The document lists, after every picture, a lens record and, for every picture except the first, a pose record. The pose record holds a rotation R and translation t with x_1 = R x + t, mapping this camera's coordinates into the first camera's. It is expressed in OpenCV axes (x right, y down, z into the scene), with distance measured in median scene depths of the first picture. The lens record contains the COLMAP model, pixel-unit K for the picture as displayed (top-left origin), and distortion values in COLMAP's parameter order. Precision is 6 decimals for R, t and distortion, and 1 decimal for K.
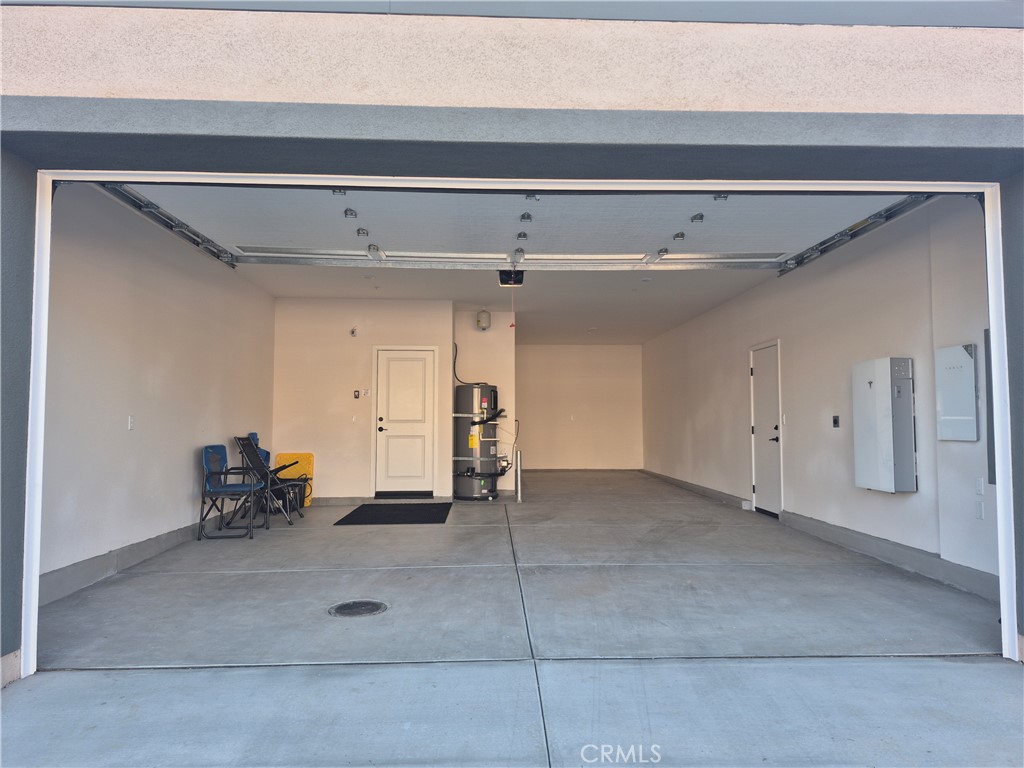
lens RADIAL K [[731.7, 0, 518.9], [0, 731.7, 389.2], [0, 0, 1]] dist [0.054344, -0.038774]
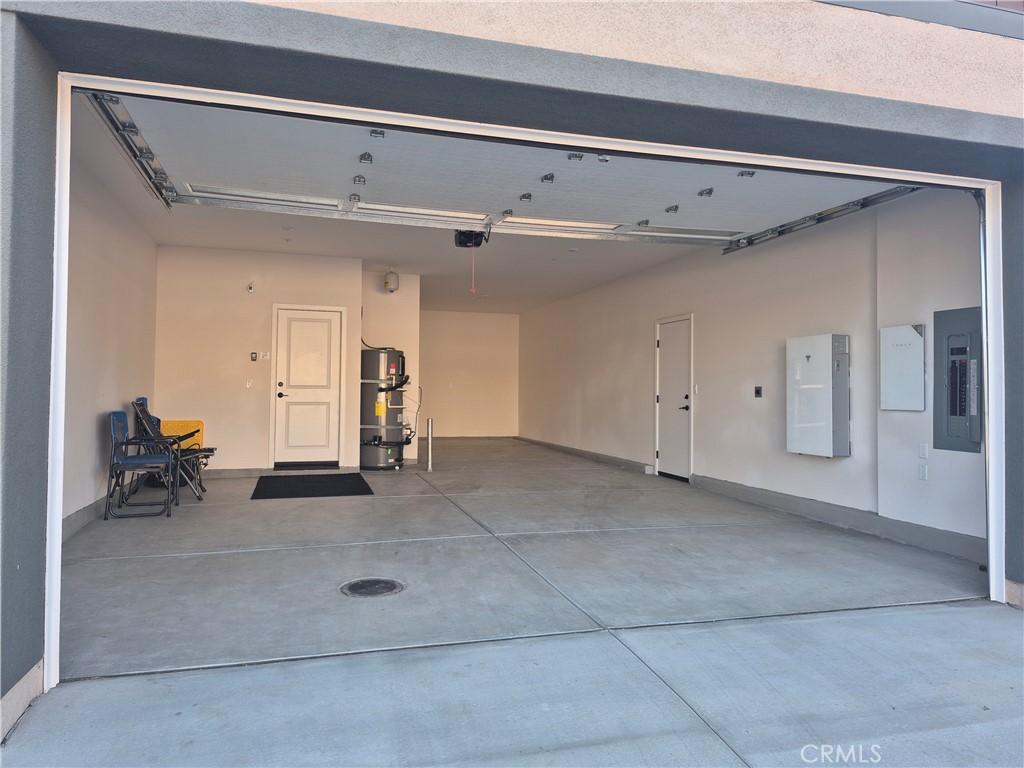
lens RADIAL K [[731.7, 0, 512.9], [0, 731.7, 376.5], [0, 0, 1]] dist [0.054344, -0.038774]
pose [[0.970100, 0.016214, 0.242164, -0.287168], [-0.022666, 0.999458, 0.023881, 0.005667], [-0.241646, -0.028656, 0.969941, 0.067968]]
